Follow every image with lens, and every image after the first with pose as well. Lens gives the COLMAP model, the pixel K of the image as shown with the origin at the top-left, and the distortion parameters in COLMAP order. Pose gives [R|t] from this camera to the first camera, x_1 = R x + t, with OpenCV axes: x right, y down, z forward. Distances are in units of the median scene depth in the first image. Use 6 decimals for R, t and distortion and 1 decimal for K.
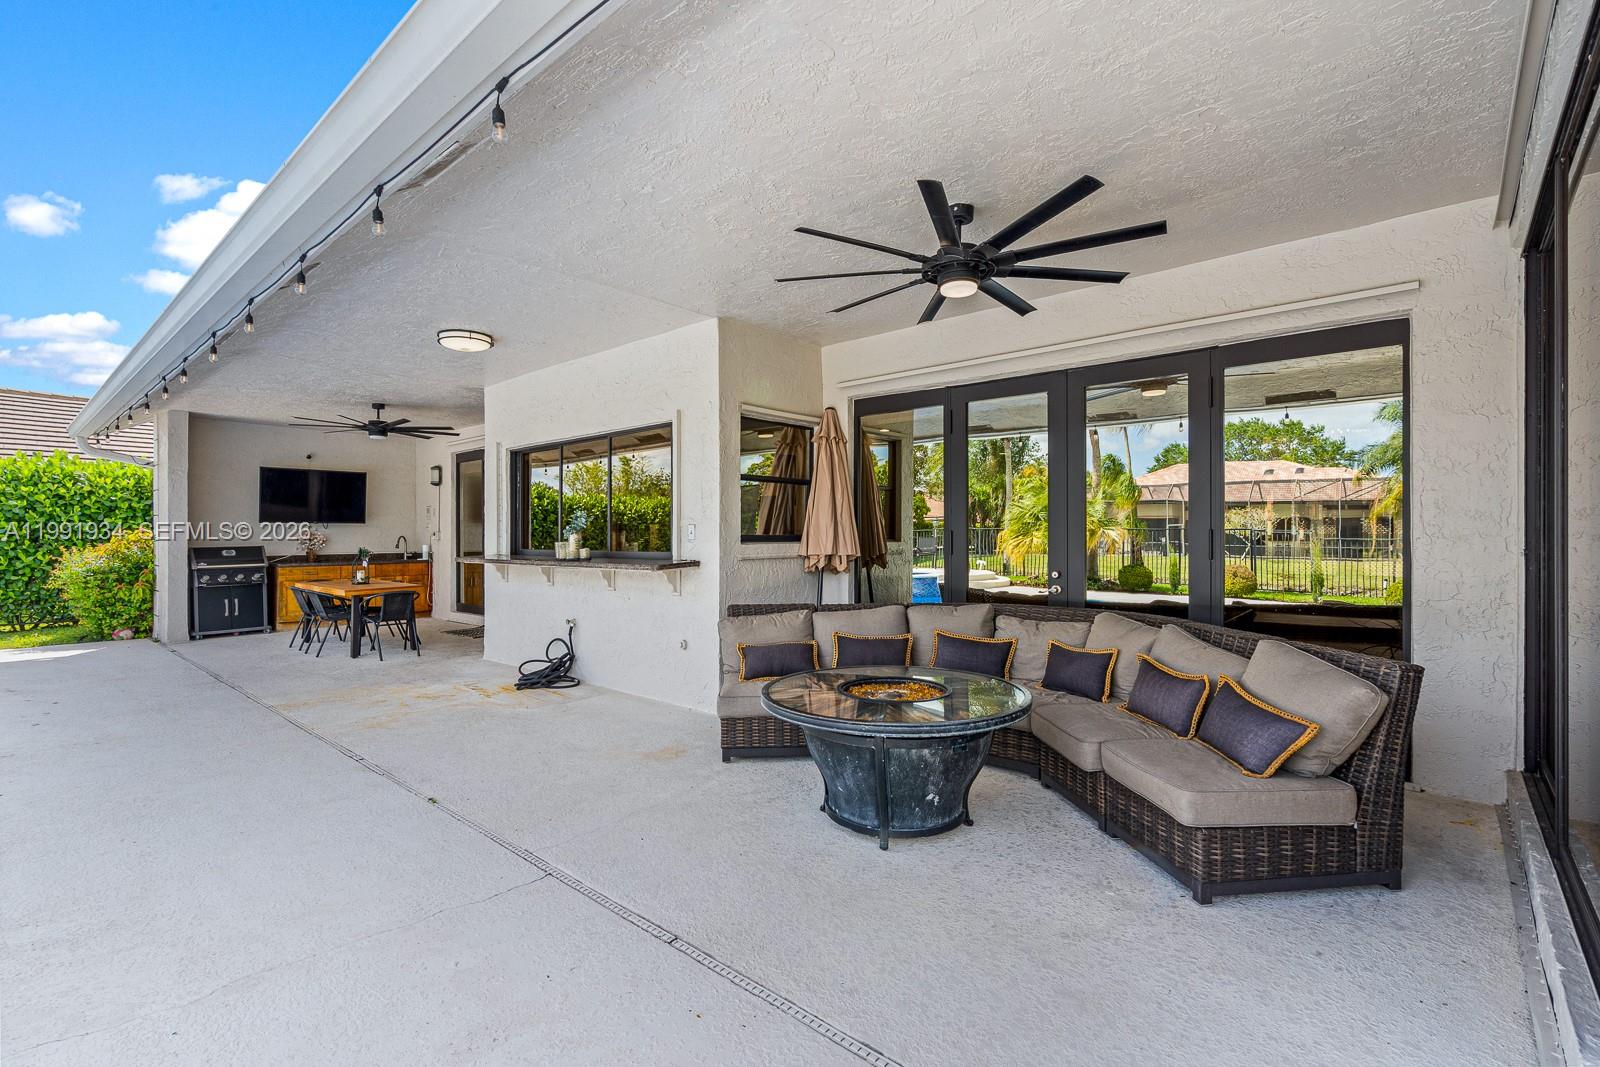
lens RADIAL K [[726.7, 0, 800.0], [0, 726.7, 533.5], [0, 0, 1]] dist [-0.002298, 0.000760]
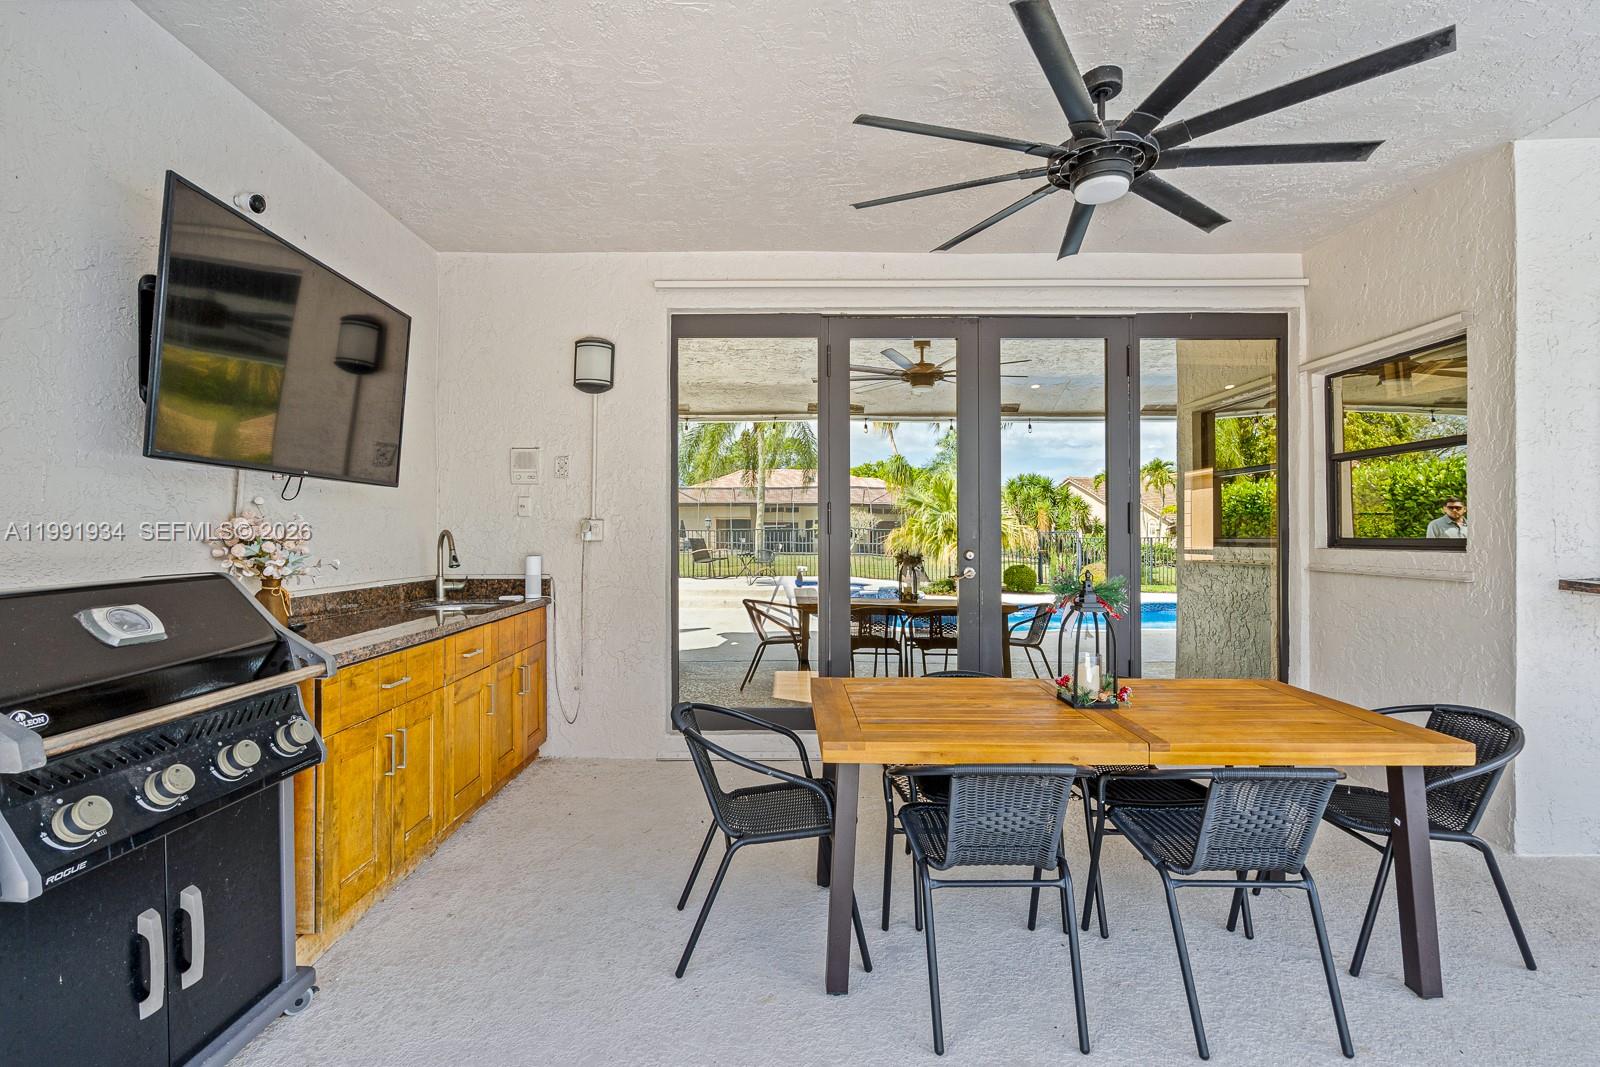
lens RADIAL K [[726.7, 0, 800.0], [0, 726.7, 533.5], [0, 0, 1]] dist [-0.002298, 0.000760]
pose [[0.742782, -0.004834, 0.669516, -0.728290], [0.004274, 0.999988, 0.002478, 0.004979], [-0.669520, 0.001021, 0.742793, 0.717450]]
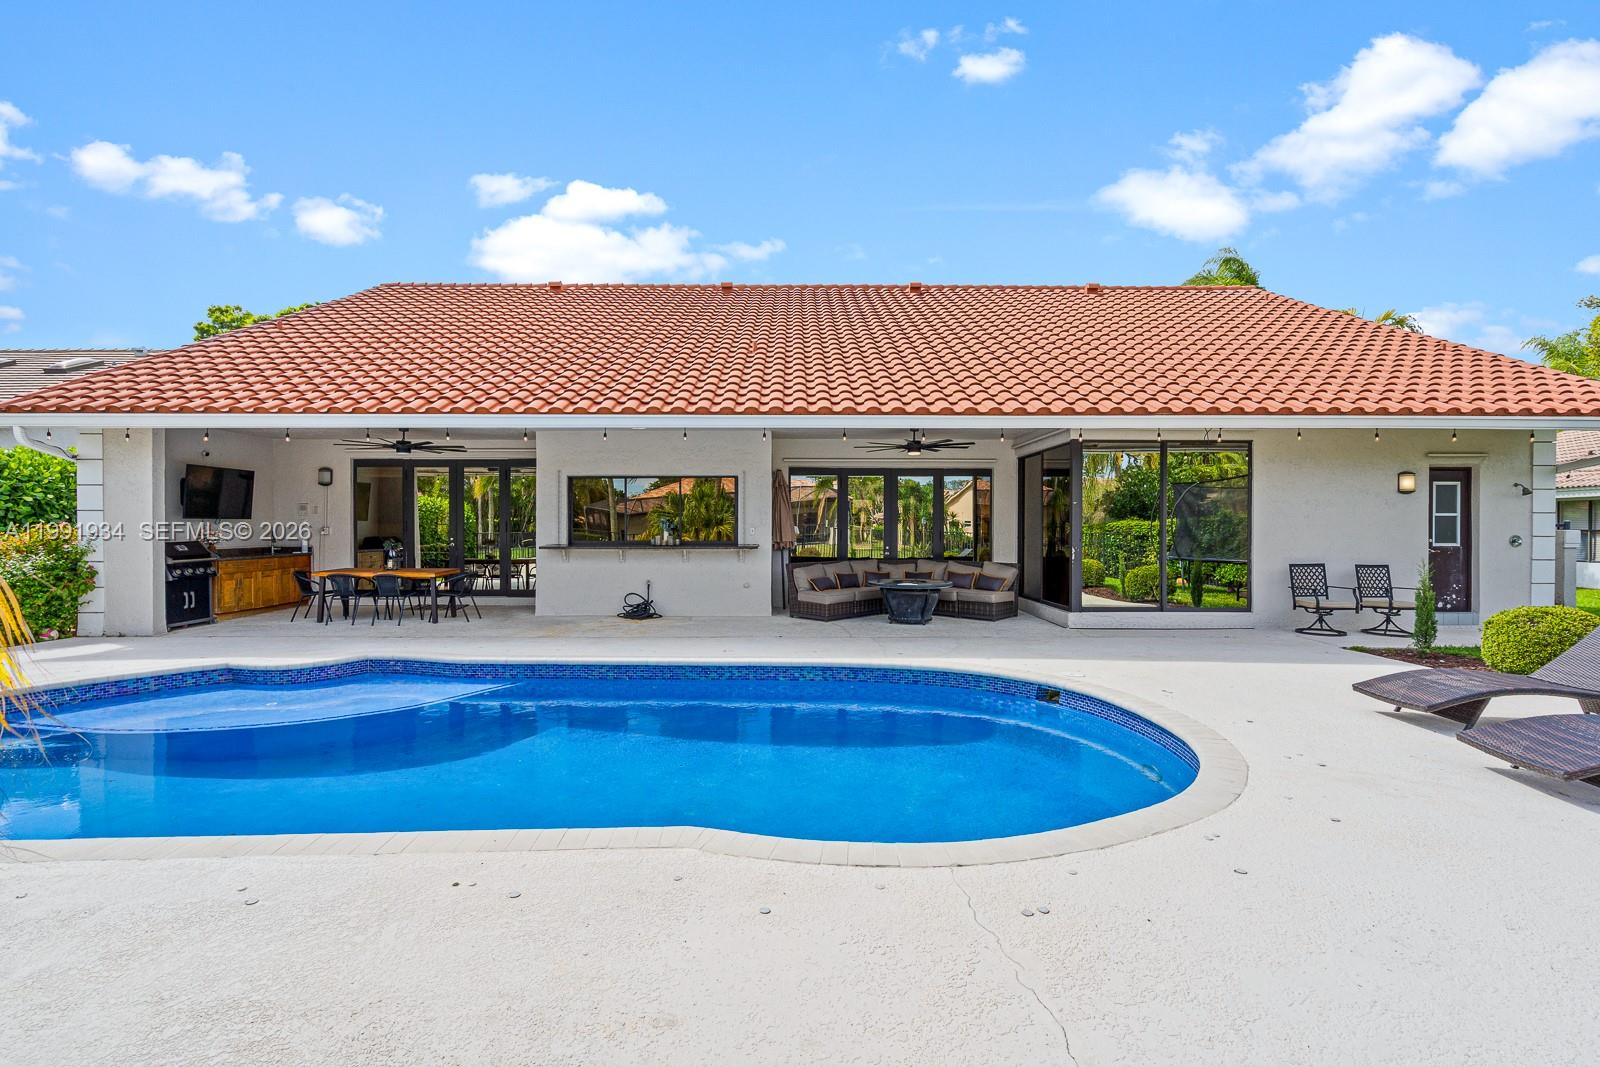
lens RADIAL K [[726.7, 0, 800.0], [0, 726.7, 533.5], [0, 0, 1]] dist [-0.002298, 0.000760]
pose [[0.744742, -0.002010, 0.667350, -0.763550], [-0.004284, 0.999960, 0.007792, -0.005715], [-0.667339, -0.008662, 0.744704, -0.339256]]
